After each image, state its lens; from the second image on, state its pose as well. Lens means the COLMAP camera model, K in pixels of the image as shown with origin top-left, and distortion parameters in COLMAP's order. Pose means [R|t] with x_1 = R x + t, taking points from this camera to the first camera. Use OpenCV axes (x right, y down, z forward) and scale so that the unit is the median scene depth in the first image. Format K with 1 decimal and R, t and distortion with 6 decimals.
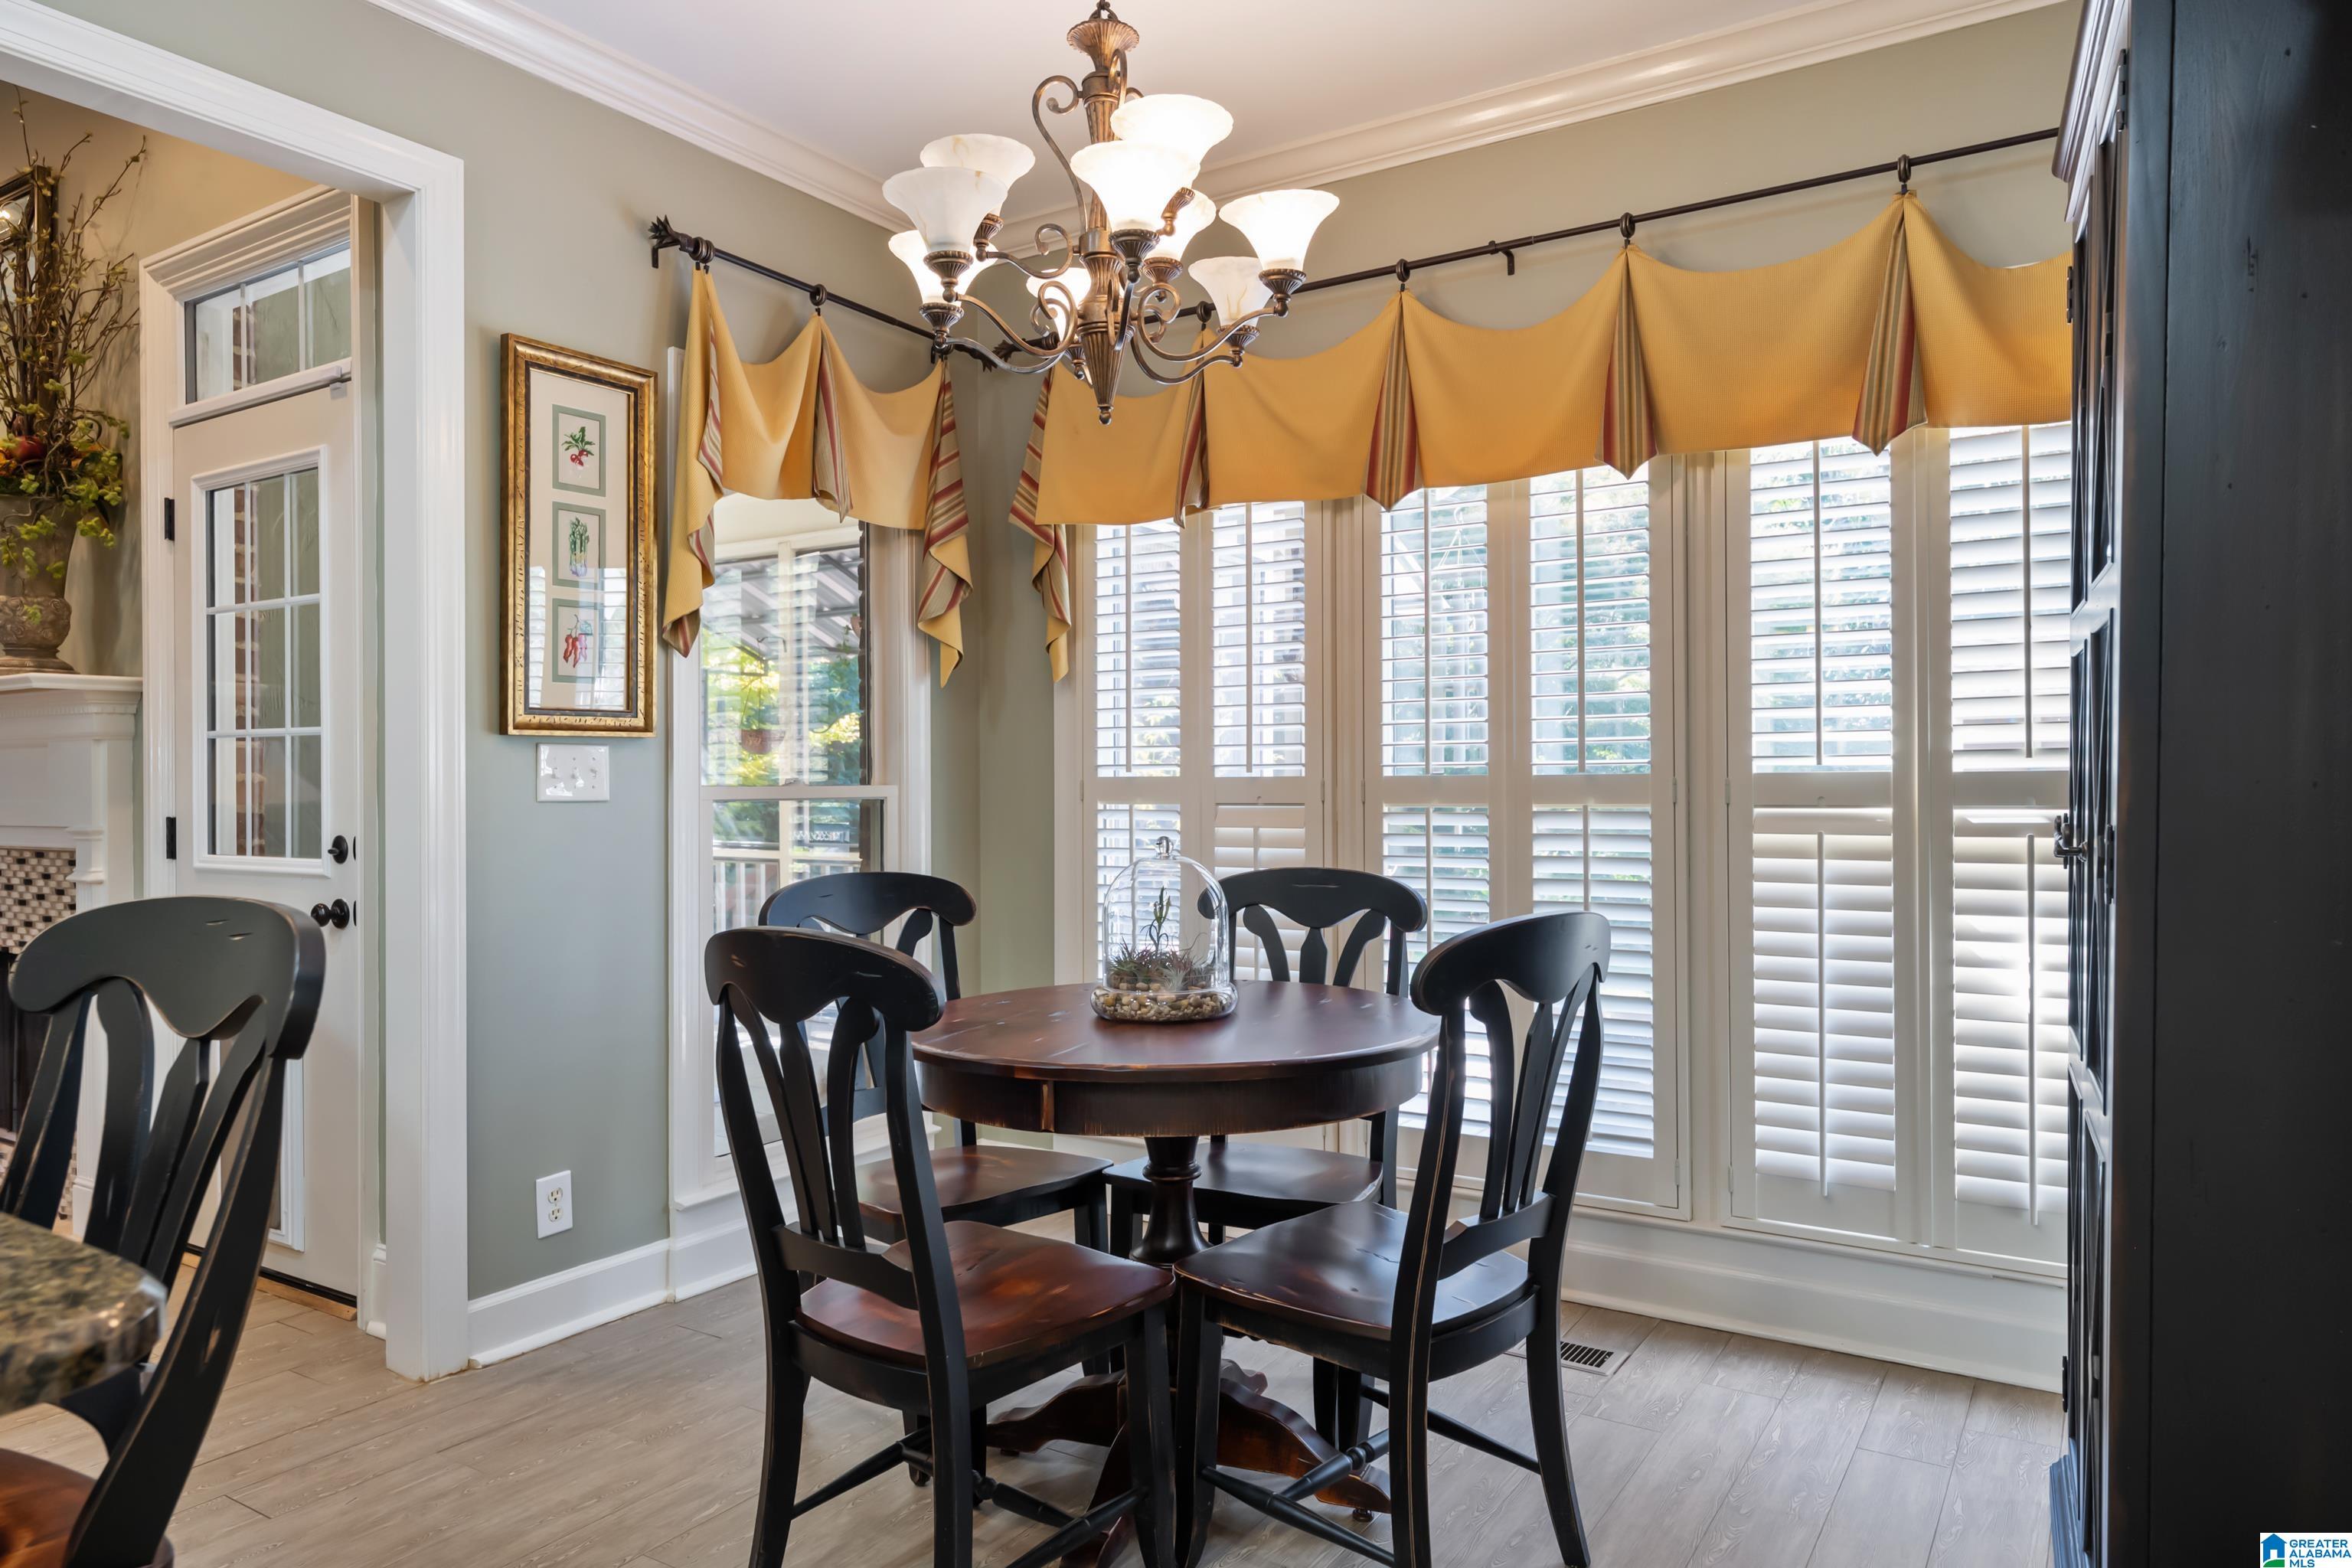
lens RADIAL K [[1502.2, 0, 1176.0], [0, 1502.2, 784.0], [0, 0, 1]] dist [0.001509, 0.000668]
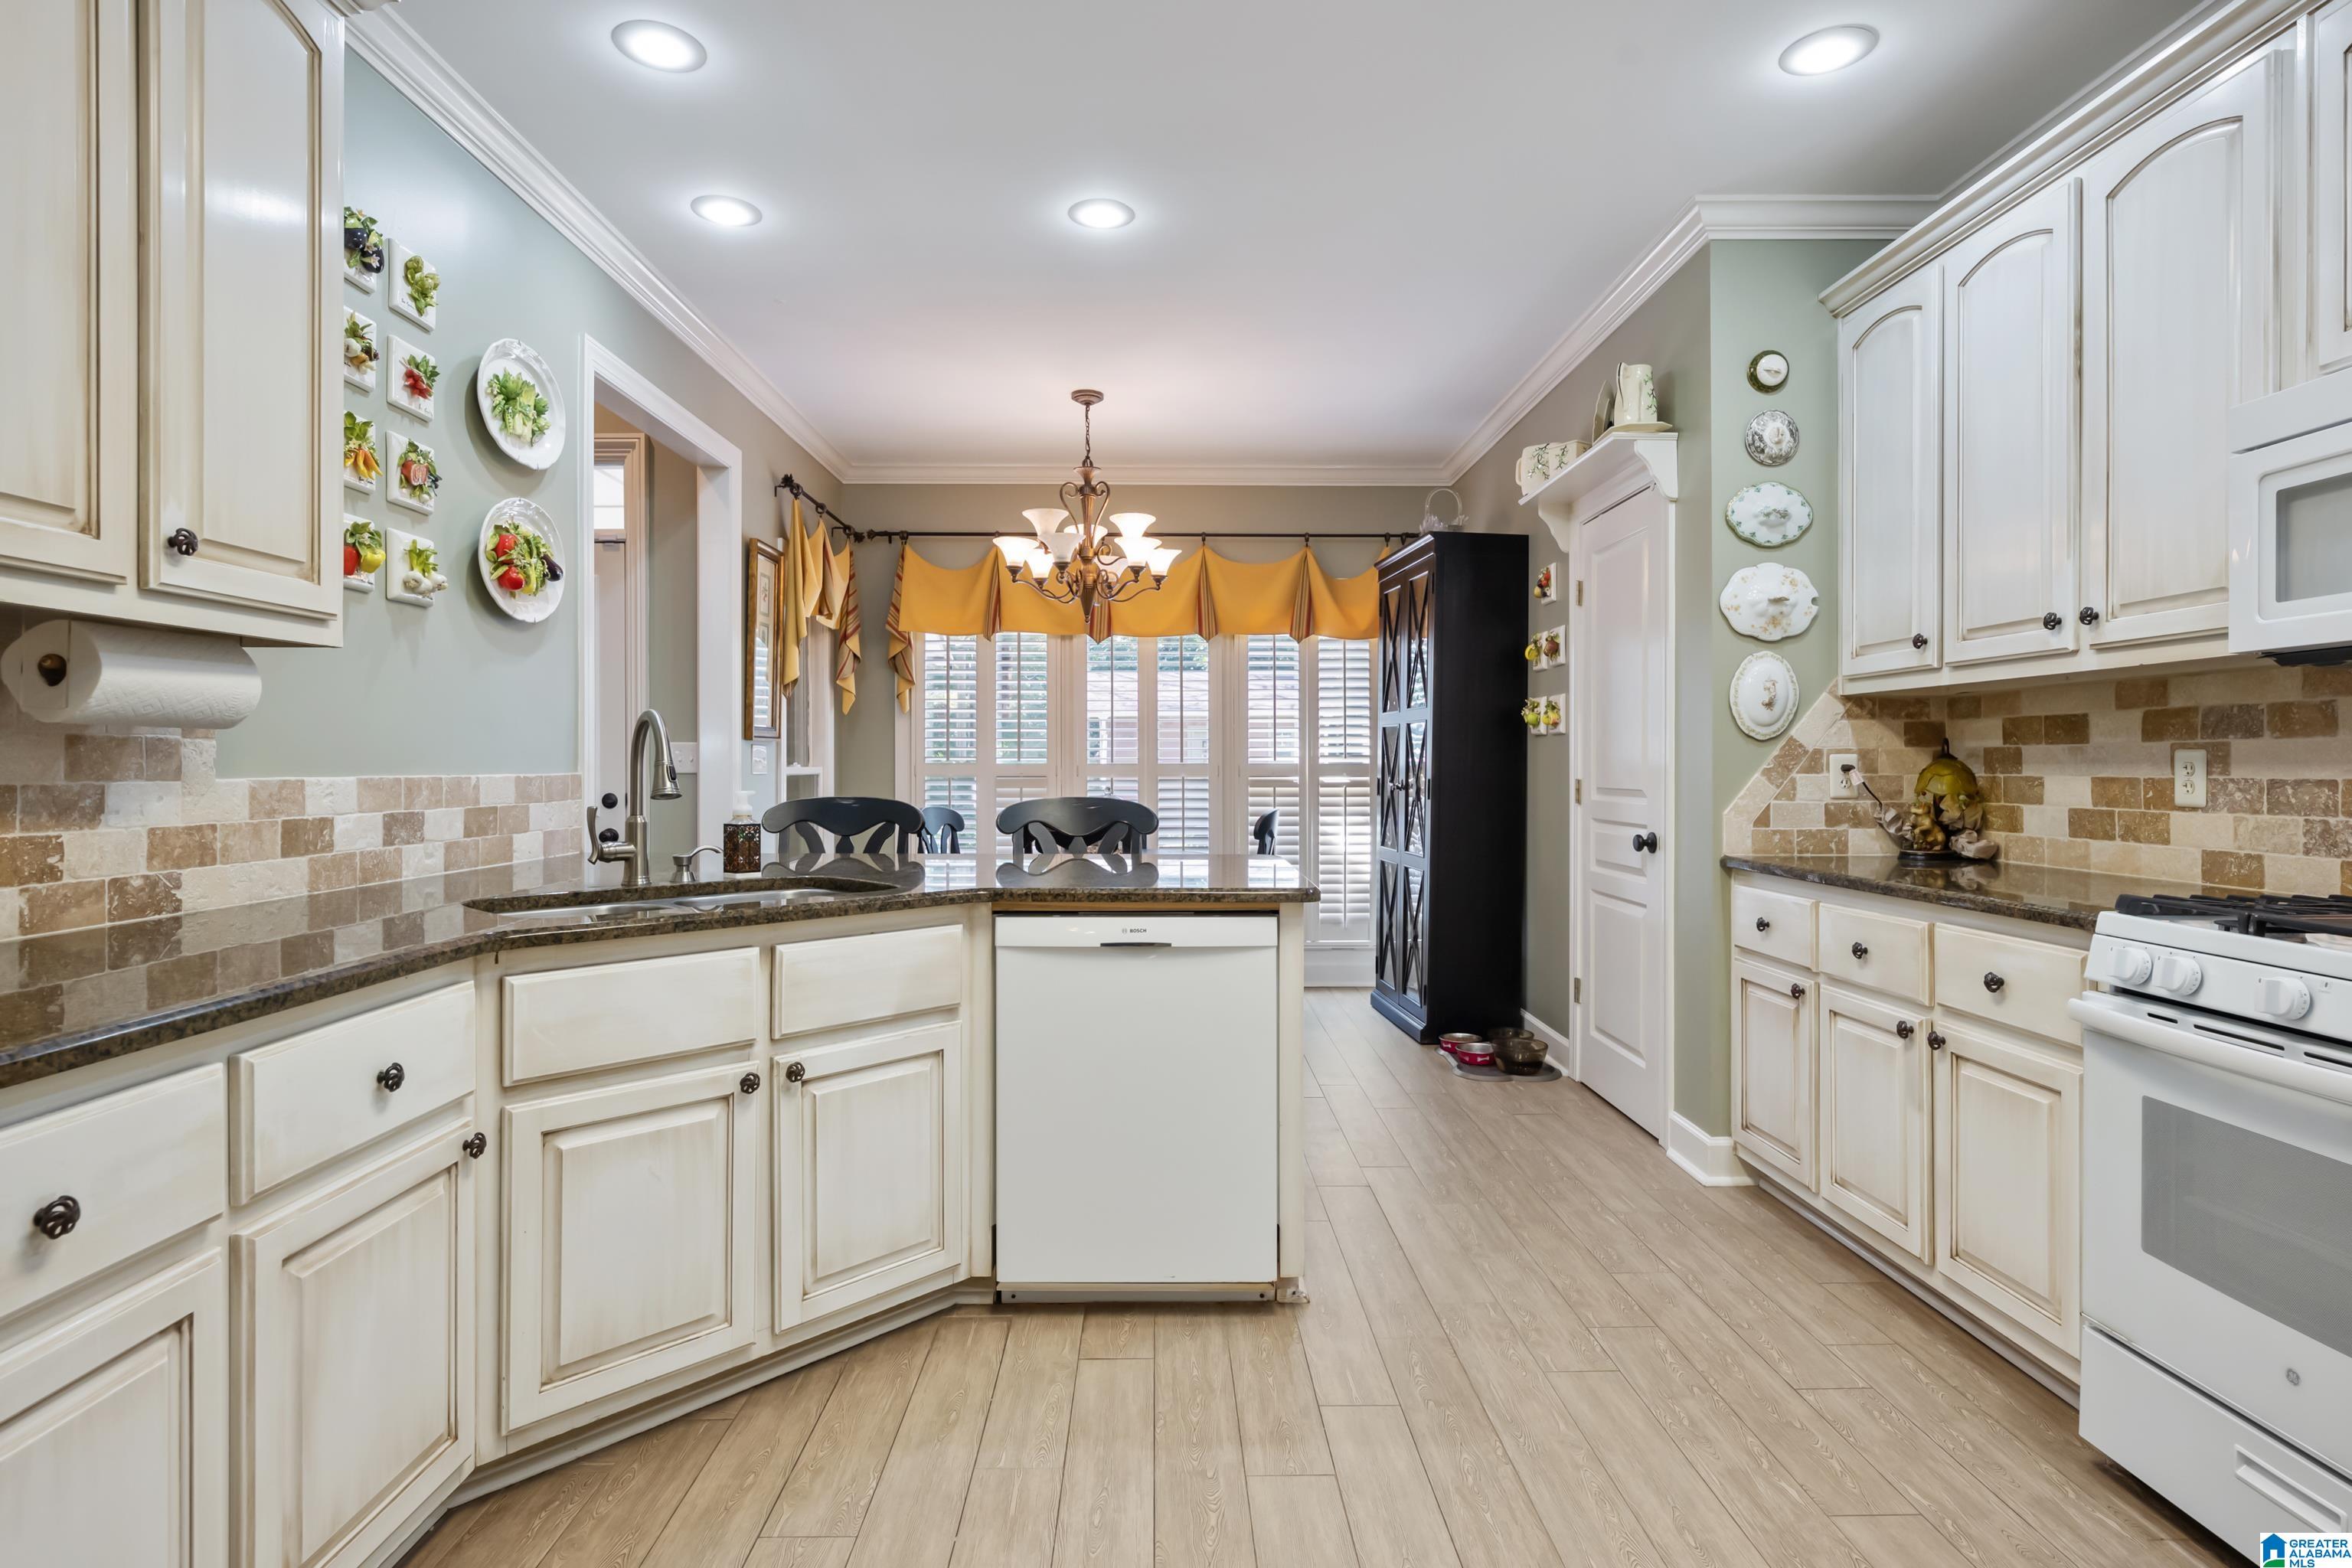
lens RADIAL K [[1226.9, 0, 1176.0], [0, 1226.9, 784.0], [0, 0, 1]] dist [0.000762, -0.000465]
pose [[0.835827, -0.002055, 0.548989, -0.885258], [-0.003632, 0.999950, 0.009273, 0.009025], [-0.548981, -0.009745, 0.835778, -0.680586]]
